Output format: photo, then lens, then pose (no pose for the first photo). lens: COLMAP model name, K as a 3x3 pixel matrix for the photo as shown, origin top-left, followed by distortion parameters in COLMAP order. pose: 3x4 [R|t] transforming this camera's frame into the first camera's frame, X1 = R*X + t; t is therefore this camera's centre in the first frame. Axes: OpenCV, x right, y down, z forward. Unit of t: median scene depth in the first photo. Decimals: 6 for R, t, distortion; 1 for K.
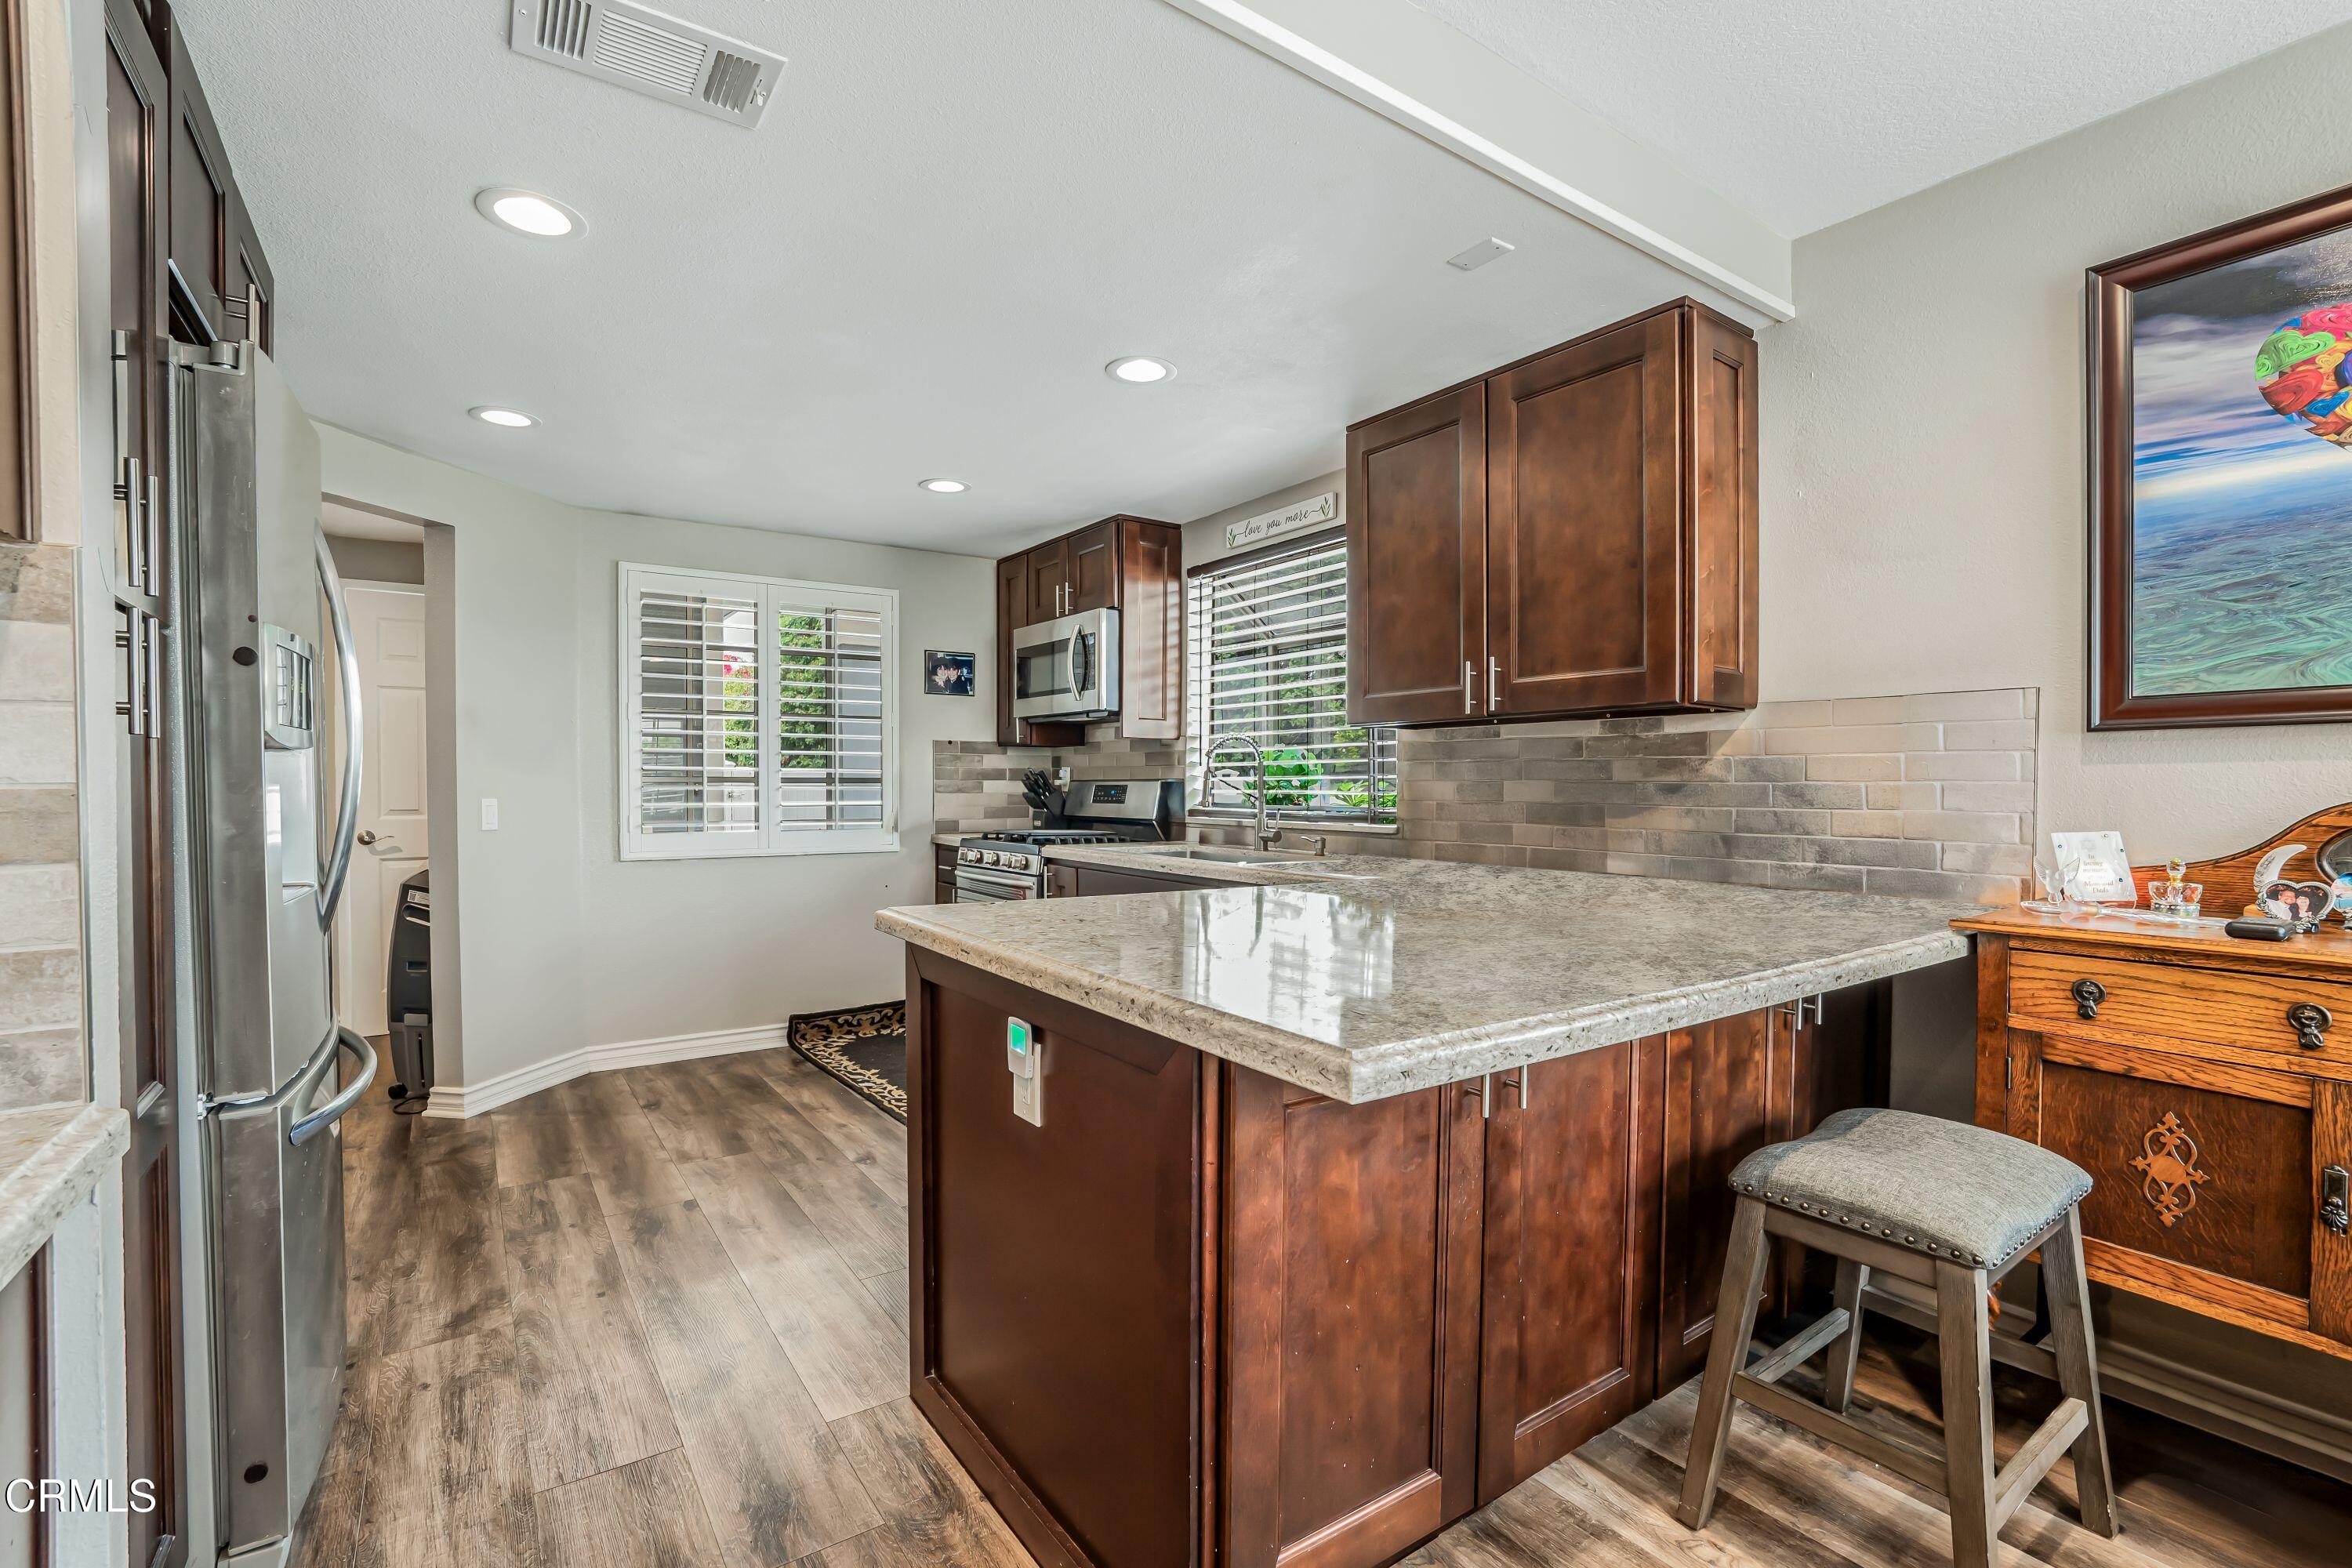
lens RADIAL K [[1057.2, 0, 1187.5], [0, 1057.2, 801.3], [0, 0, 1]] dist [-0.040747, 0.013689]
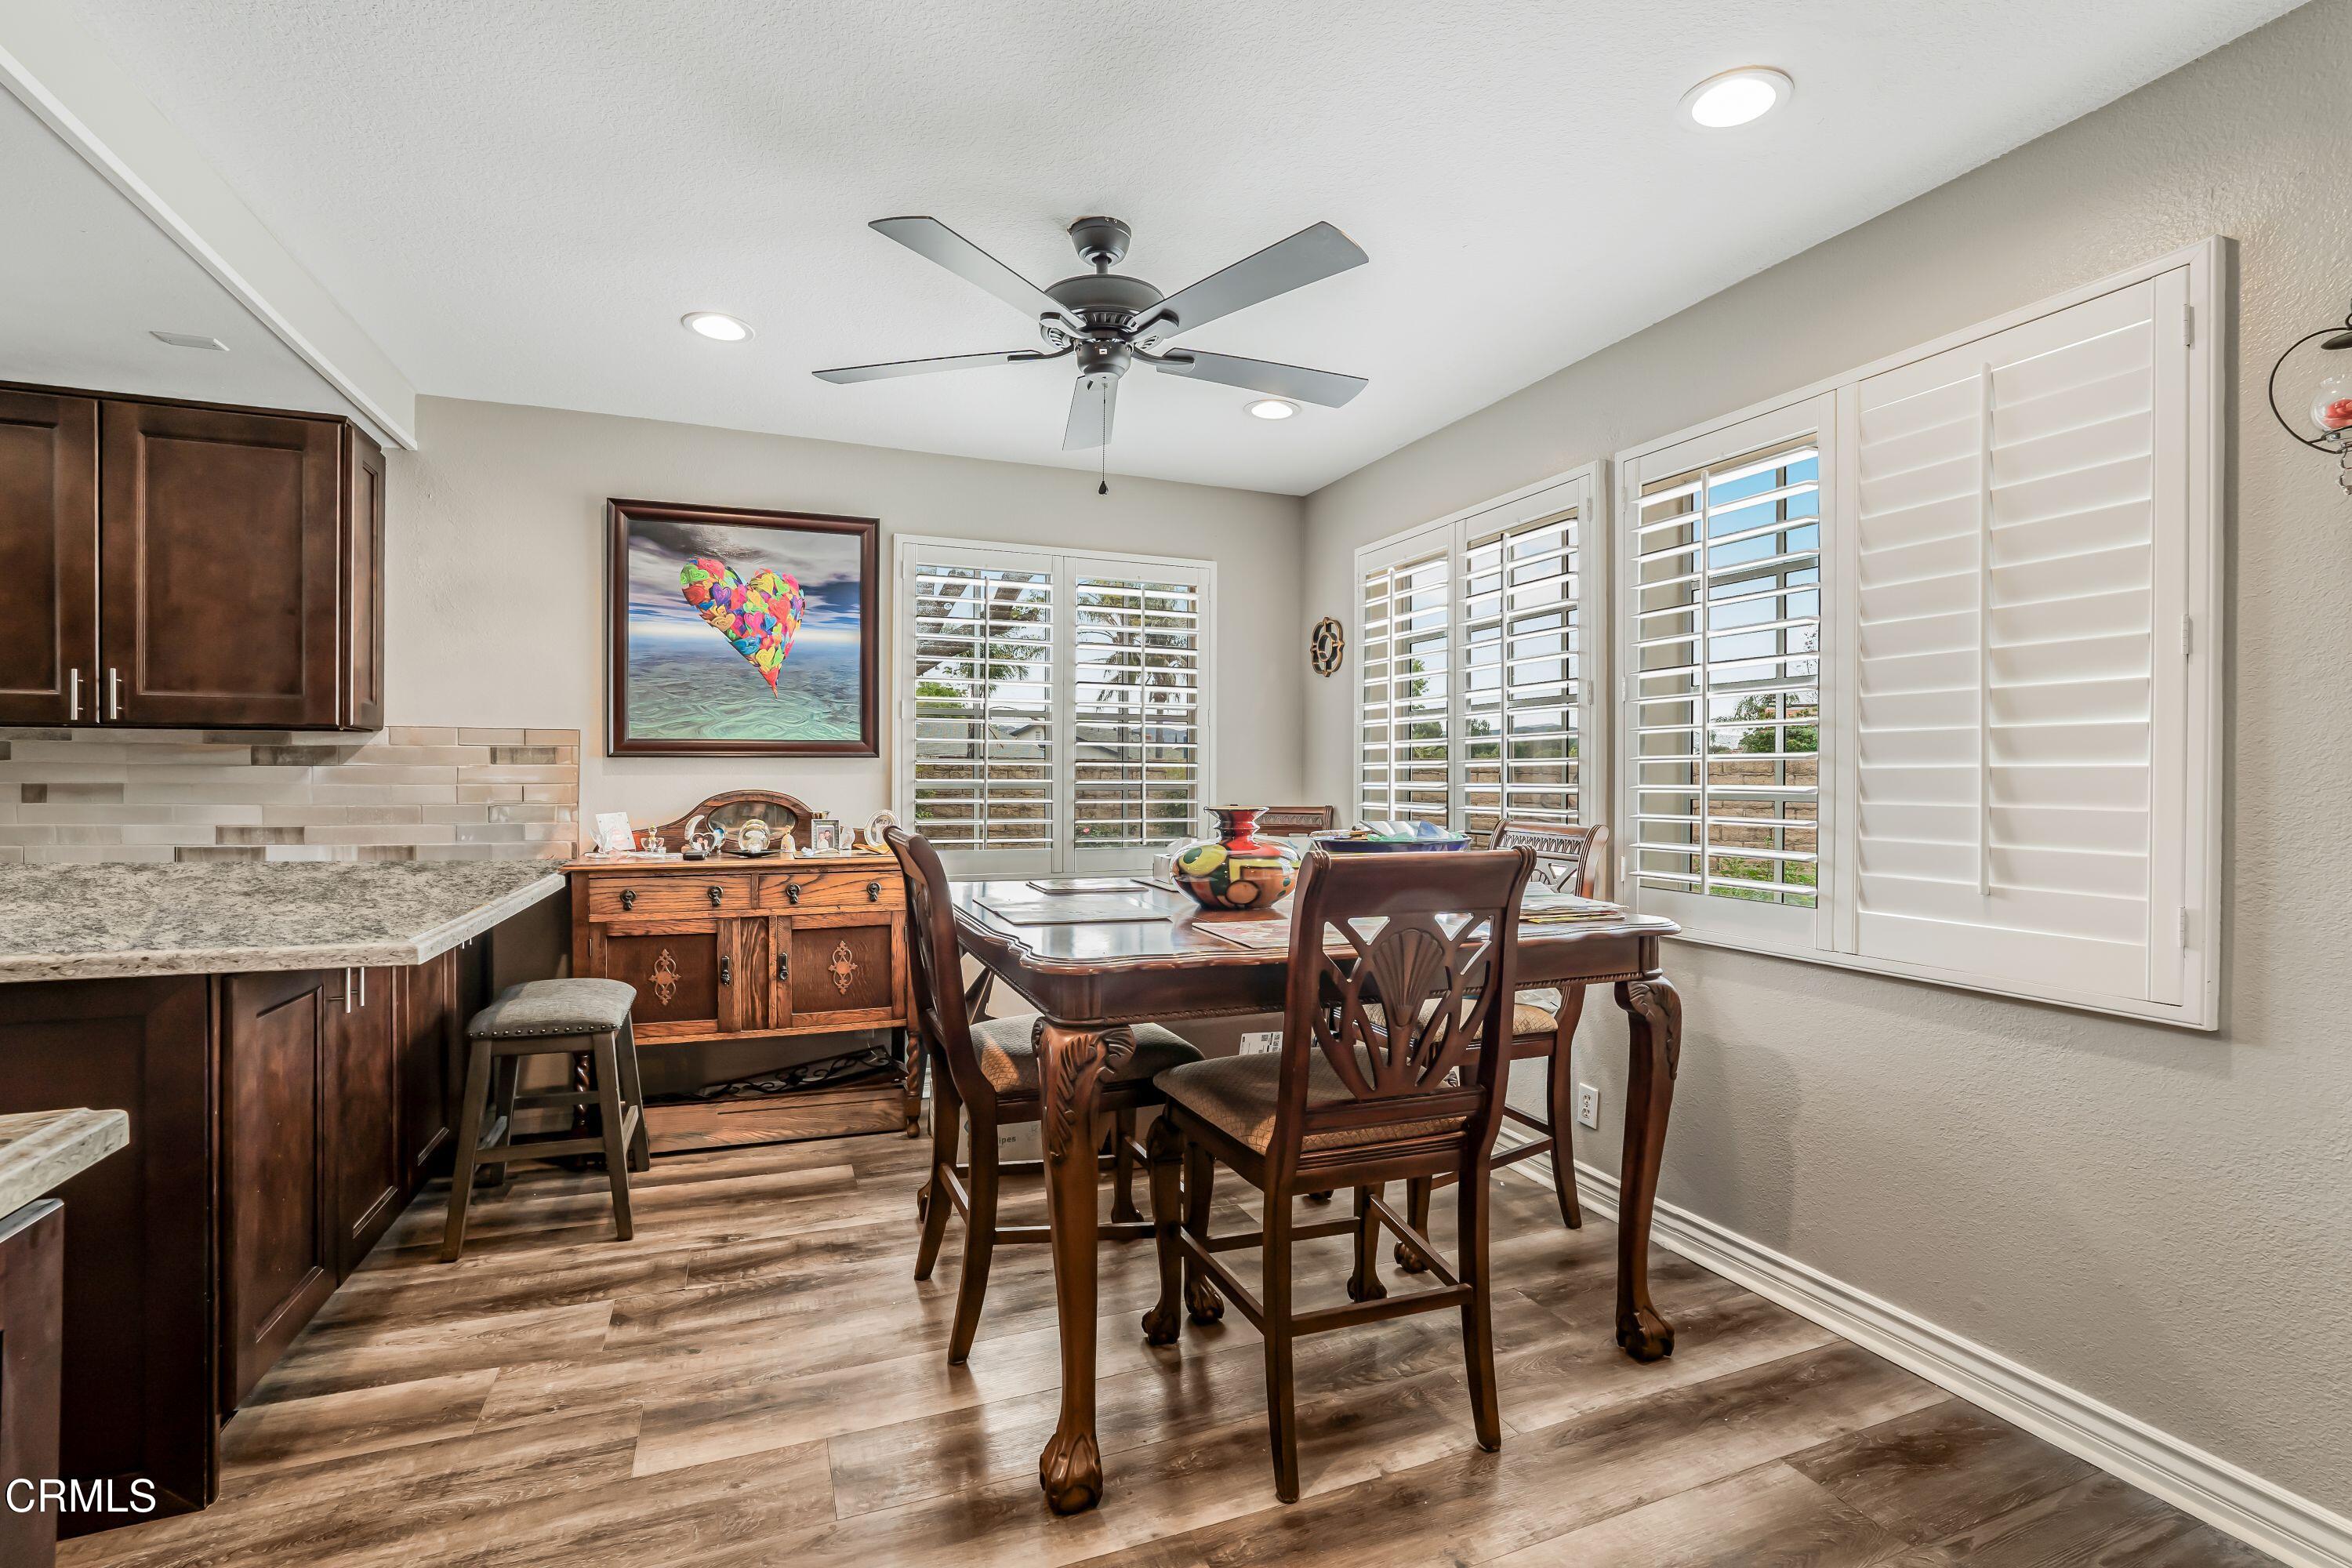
lens RADIAL K [[1066.4, 0, 1190.1], [0, 1066.4, 773.1], [0, 0, 1]] dist [-0.023753, 0.011394]
pose [[0.225433, 0.003690, 0.974252, -0.754343], [0.015271, 0.999857, -0.007321, -0.012302], [-0.974139, 0.016529, 0.225345, -0.431827]]
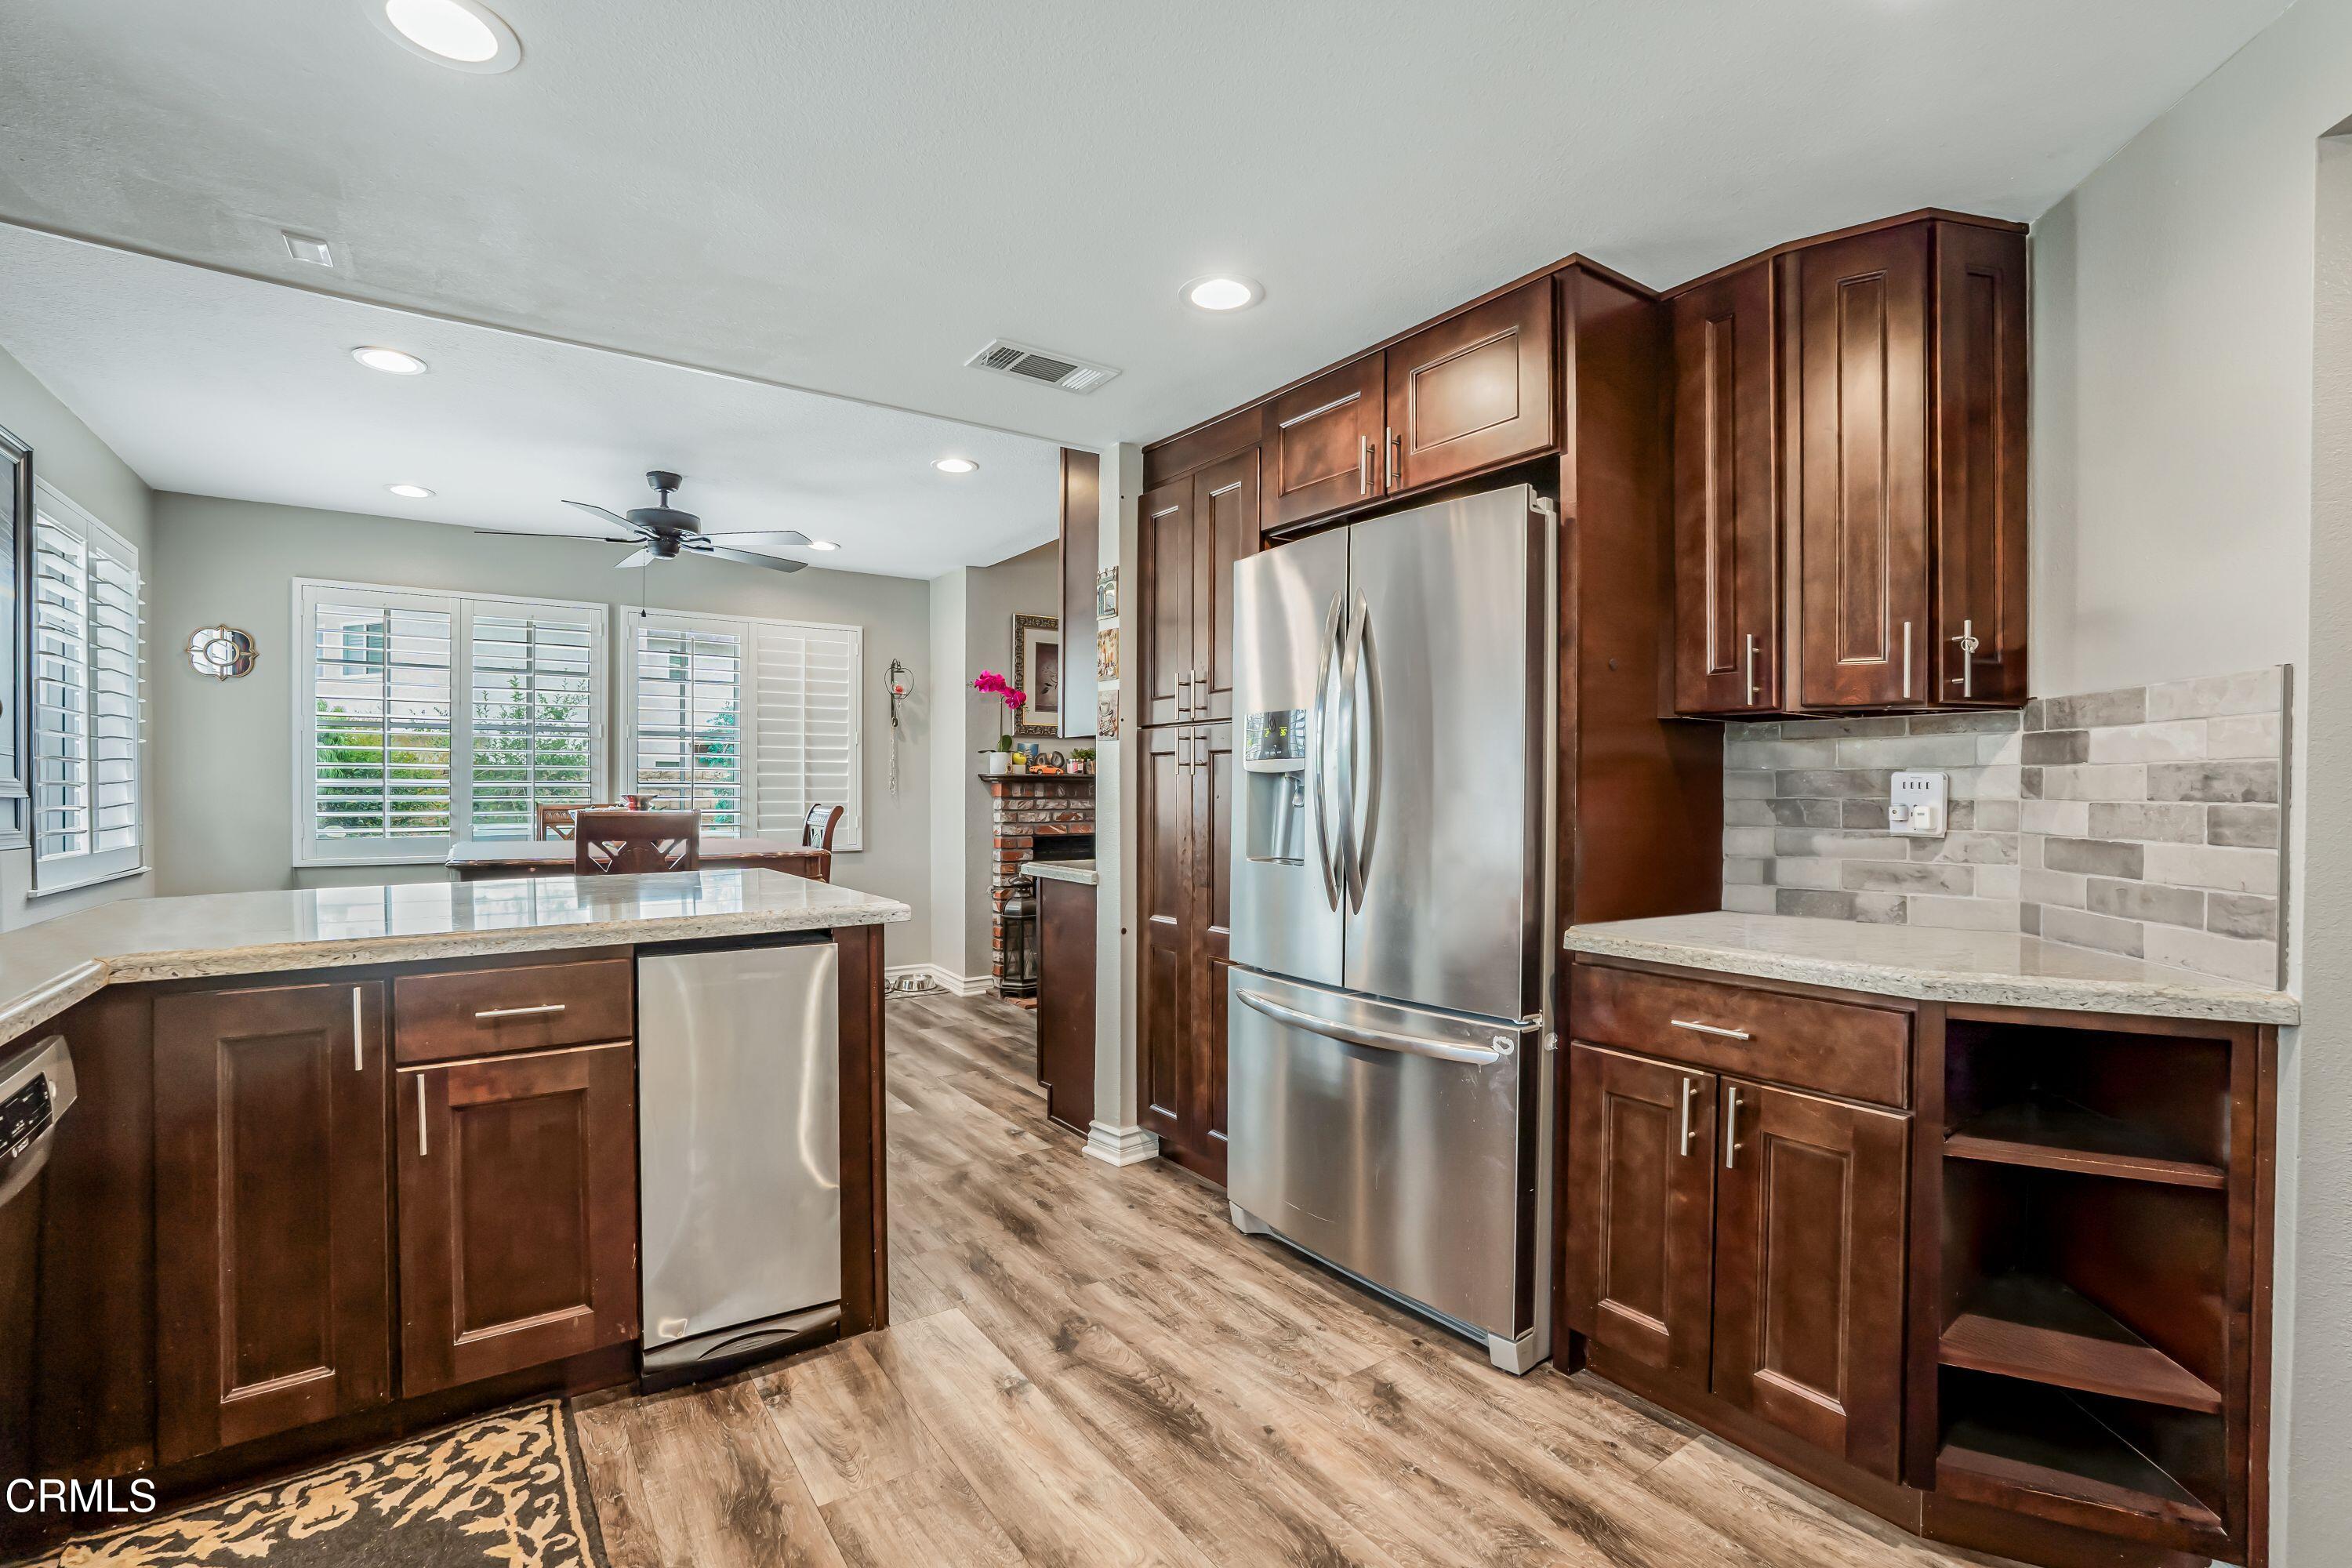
lens RADIAL K [[1066.4, 0, 1195.5], [0, 1066.4, 787.5], [0, 0, 1]] dist [-0.023753, 0.011394]
pose [[-0.999975, -0.004534, -0.005431, -0.674632], [-0.004659, 0.999721, 0.023142, -0.059949], [0.005324, 0.023167, -0.999717, 2.445197]]
